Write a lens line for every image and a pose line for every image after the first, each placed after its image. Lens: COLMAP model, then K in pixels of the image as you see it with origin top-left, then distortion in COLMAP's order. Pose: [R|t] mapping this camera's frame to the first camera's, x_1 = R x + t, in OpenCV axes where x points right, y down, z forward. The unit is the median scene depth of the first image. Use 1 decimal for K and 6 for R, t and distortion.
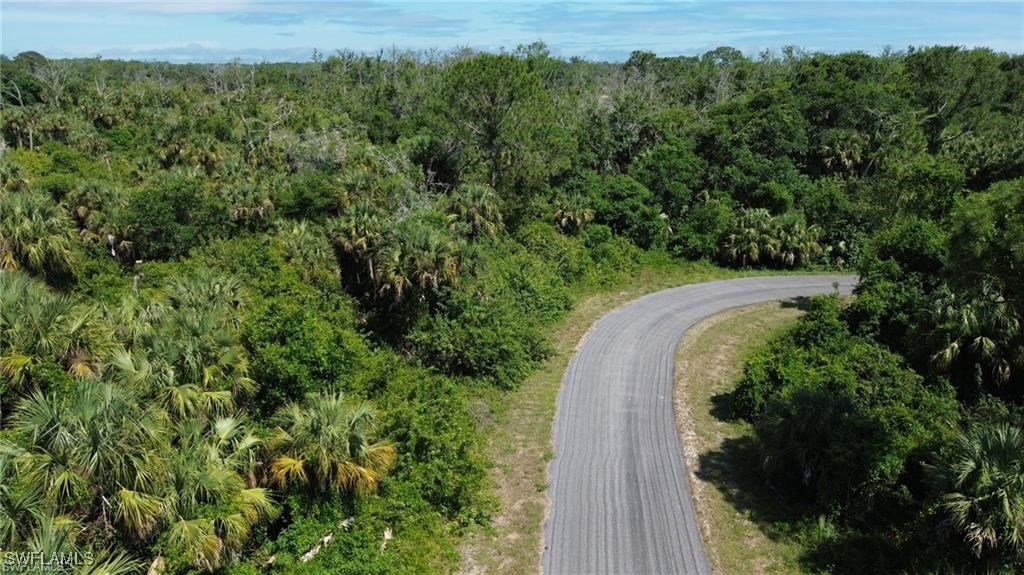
lens RADIAL K [[738.9, 0, 514.2], [0, 738.9, 291.4], [0, 0, 1]] dist [0.048160, -0.049757]
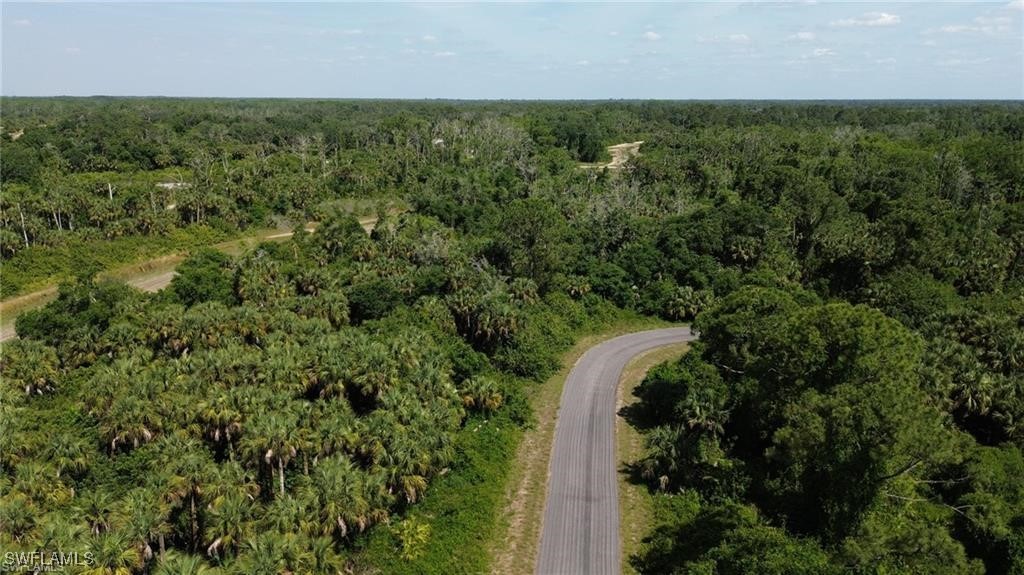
lens RADIAL K [[738.9, 0, 511.4], [0, 738.9, 288.3], [0, 0, 1]] dist [0.048160, -0.049757]
pose [[0.999230, 0.011092, -0.037641, -0.012596], [-0.012629, 0.999086, -0.040843, -0.040265], [0.037154, 0.041287, 0.998456, -0.887665]]
